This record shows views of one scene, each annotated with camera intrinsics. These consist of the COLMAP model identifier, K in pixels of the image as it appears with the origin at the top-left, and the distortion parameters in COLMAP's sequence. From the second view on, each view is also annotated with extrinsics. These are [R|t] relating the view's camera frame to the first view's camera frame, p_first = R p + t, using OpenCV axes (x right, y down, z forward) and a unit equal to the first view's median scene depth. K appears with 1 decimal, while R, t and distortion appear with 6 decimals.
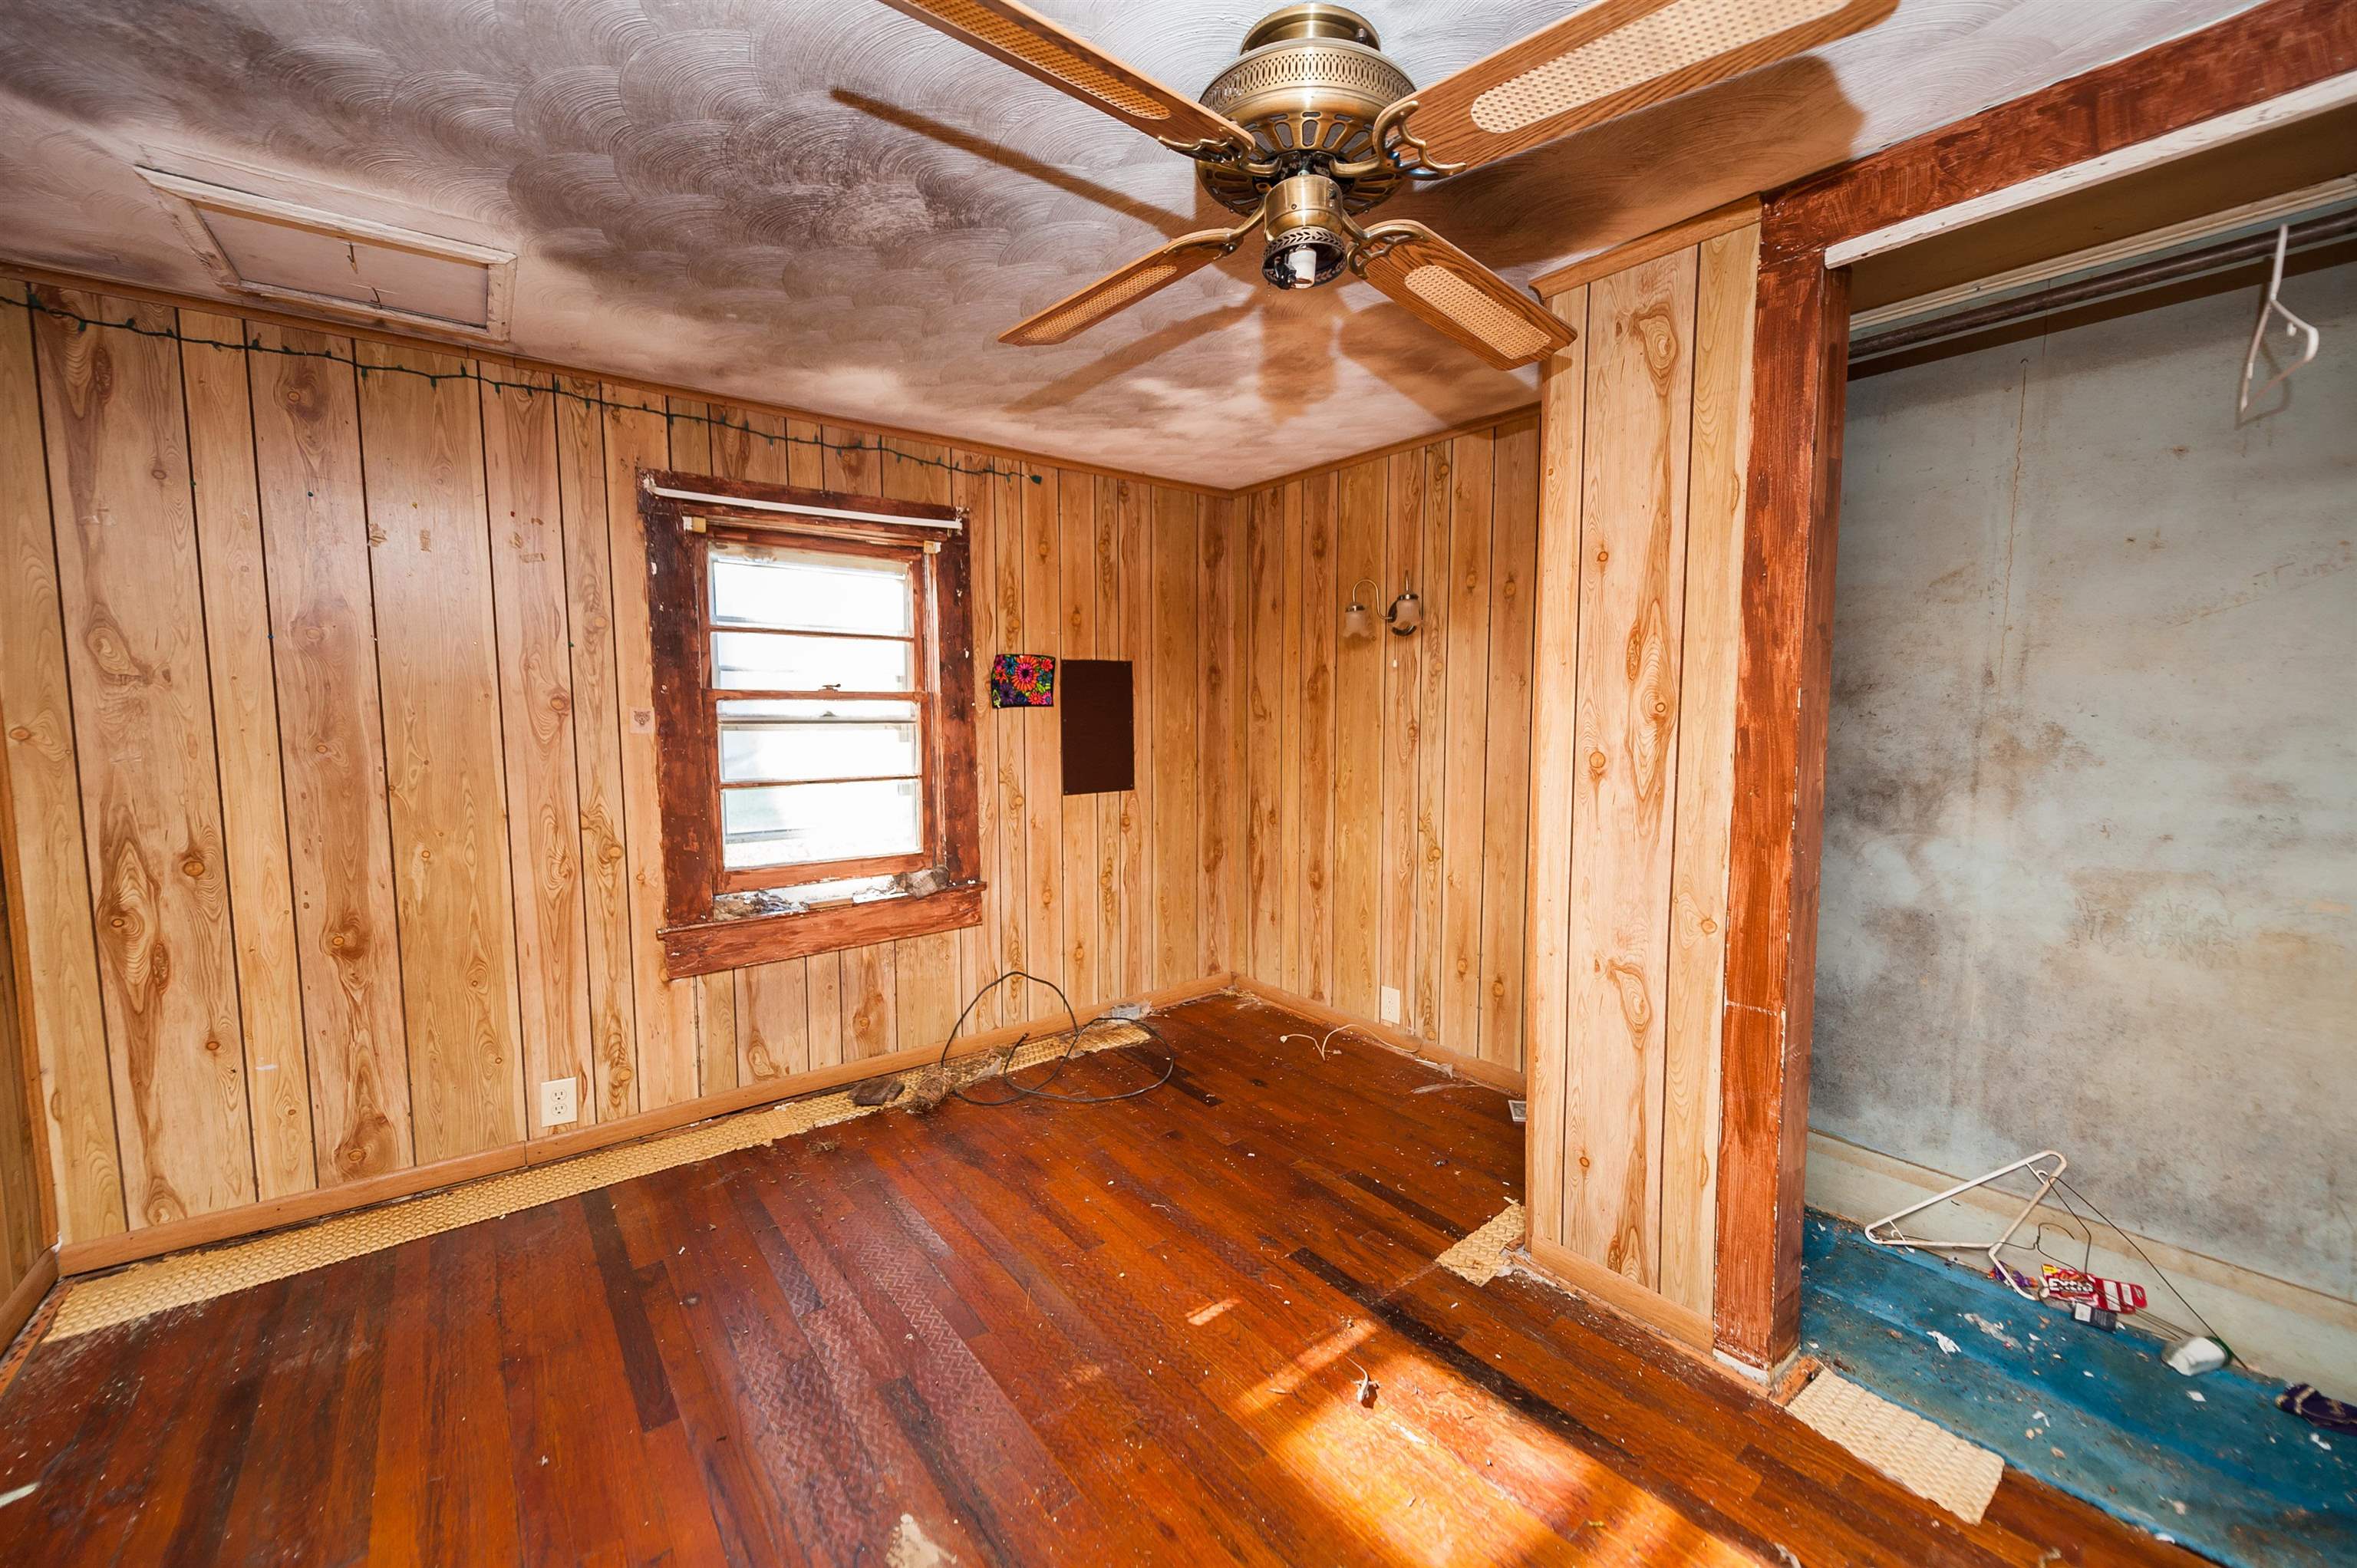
lens RADIAL K [[924.4, 0, 1176.9], [0, 924.4, 787.3], [0, 0, 1]] dist [0.011702, -0.004284]
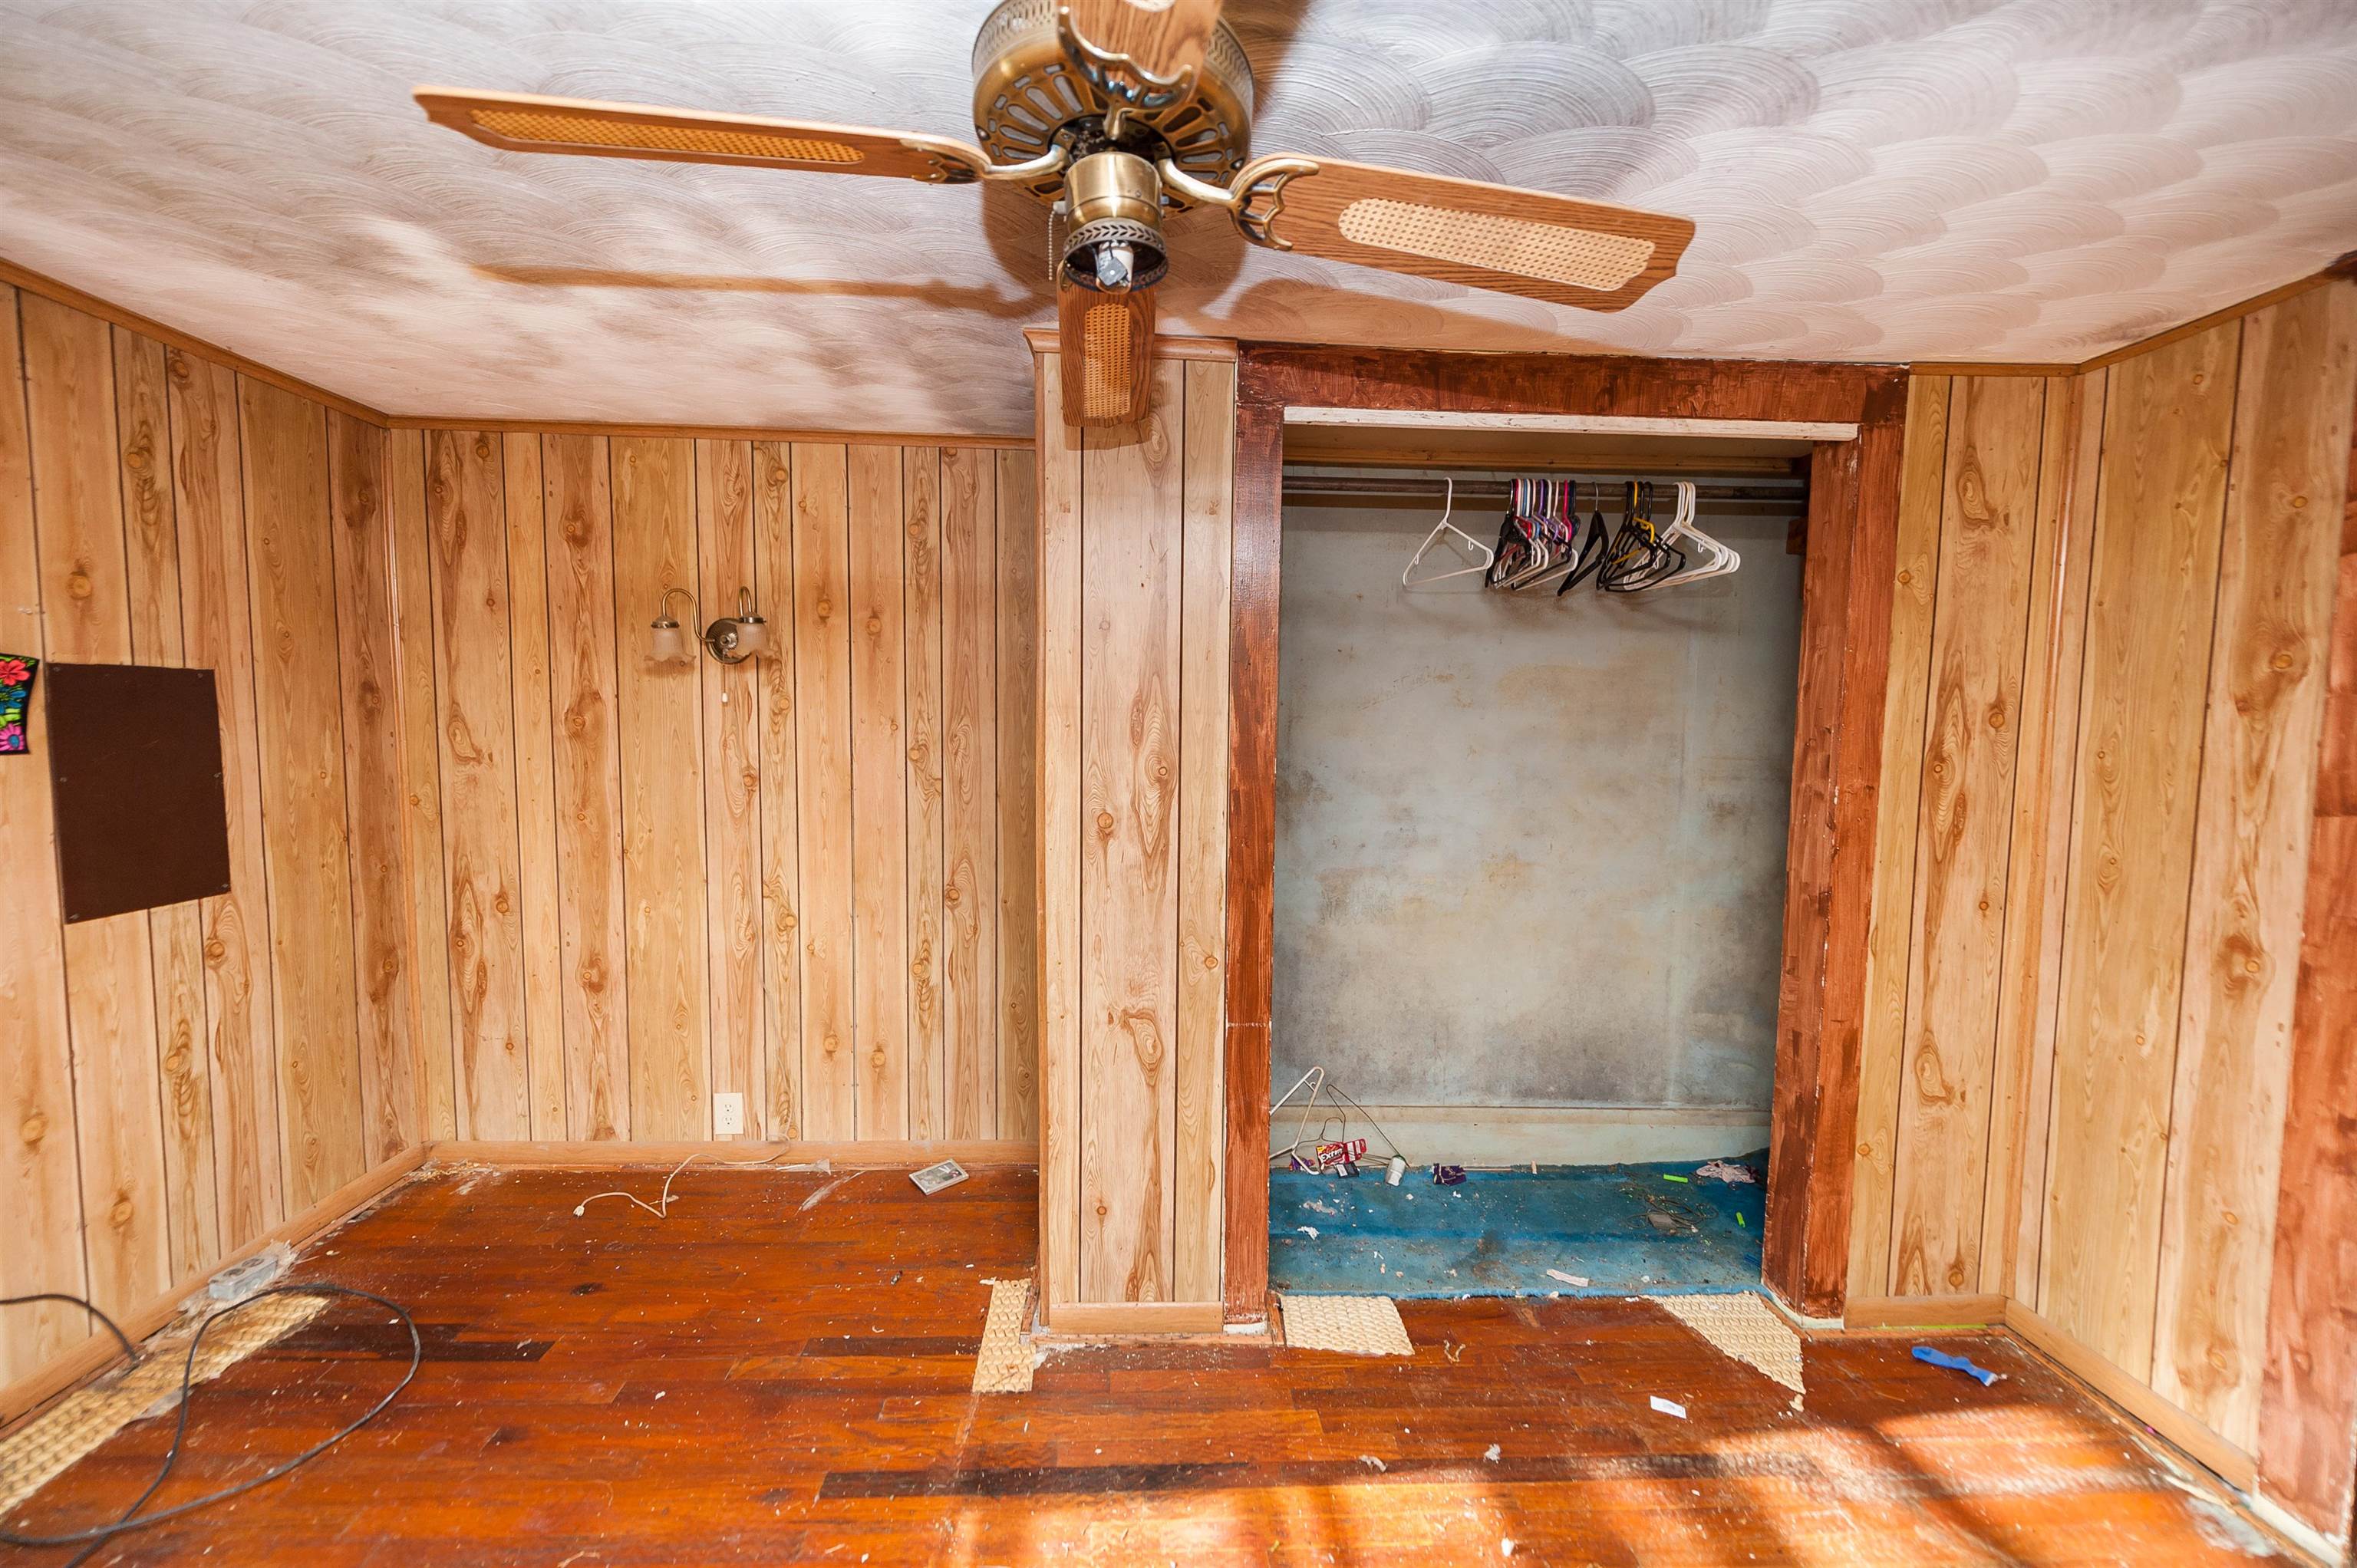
lens RADIAL K [[924.4, 0, 1175.7], [0, 924.4, 786.9], [0, 0, 1]] dist [0.011702, -0.004284]
pose [[0.574150, -0.045677, 0.817475, -0.266188], [0.052030, 0.998460, 0.019246, -0.064356], [-0.817095, 0.031483, 0.575643, 0.264770]]
